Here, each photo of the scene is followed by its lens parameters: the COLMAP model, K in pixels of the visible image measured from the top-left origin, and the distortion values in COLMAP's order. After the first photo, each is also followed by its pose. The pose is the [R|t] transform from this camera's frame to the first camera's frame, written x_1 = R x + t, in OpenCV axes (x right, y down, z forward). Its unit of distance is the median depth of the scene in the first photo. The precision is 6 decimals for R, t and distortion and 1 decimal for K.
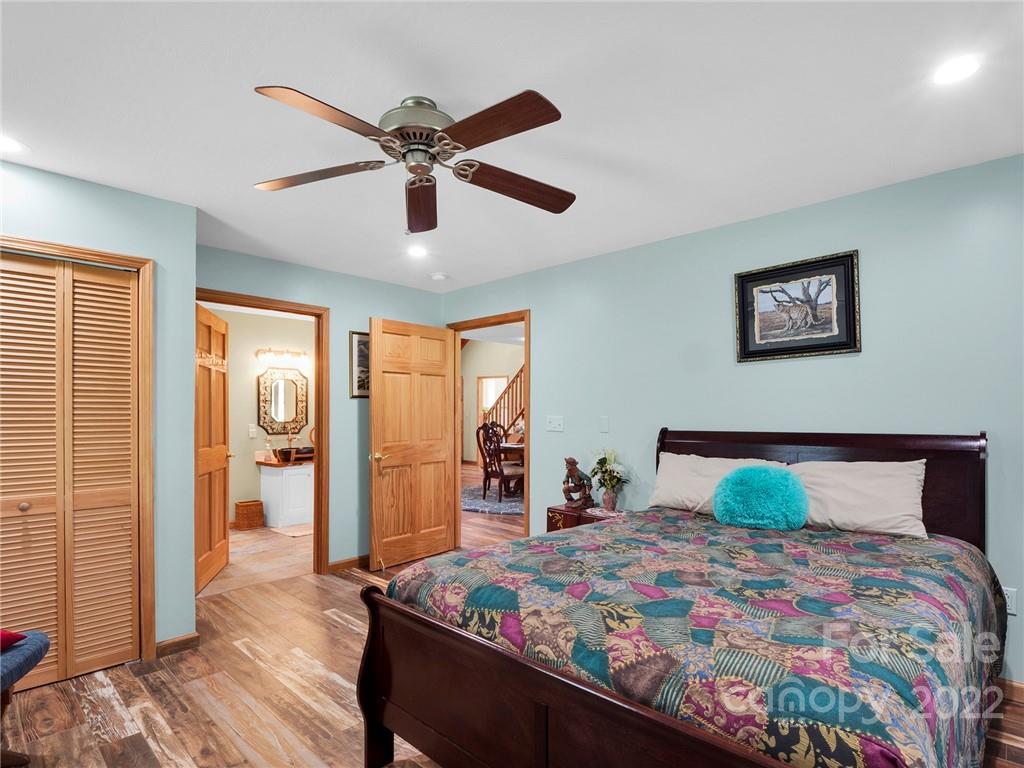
lens RADIAL K [[530.7, 0, 511.3], [0, 530.7, 390.4], [0, 0, 1]] dist [0.001390, -0.010794]
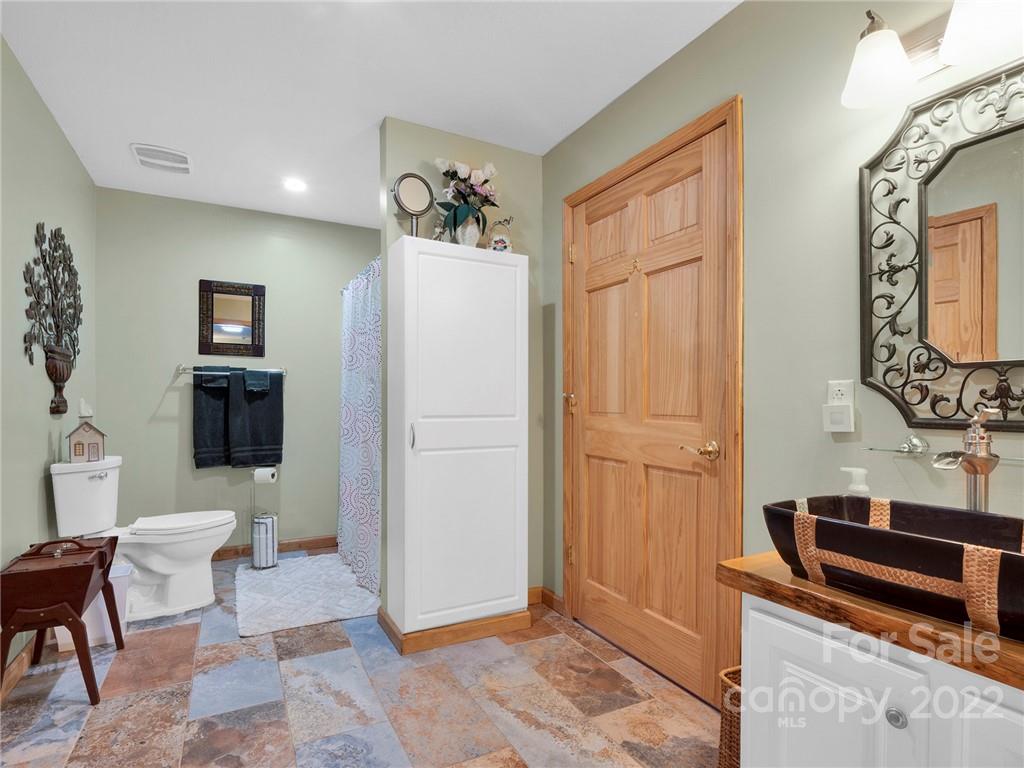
lens RADIAL K [[530.7, 0, 511.3], [0, 530.7, 390.4], [0, 0, 1]] dist [0.001390, -0.010794]
pose [[-0.311585, -0.008534, -0.950180, -0.207949], [0.035756, 0.999146, -0.020699, 0.067919], [0.949545, -0.040424, -0.311014, 0.917418]]
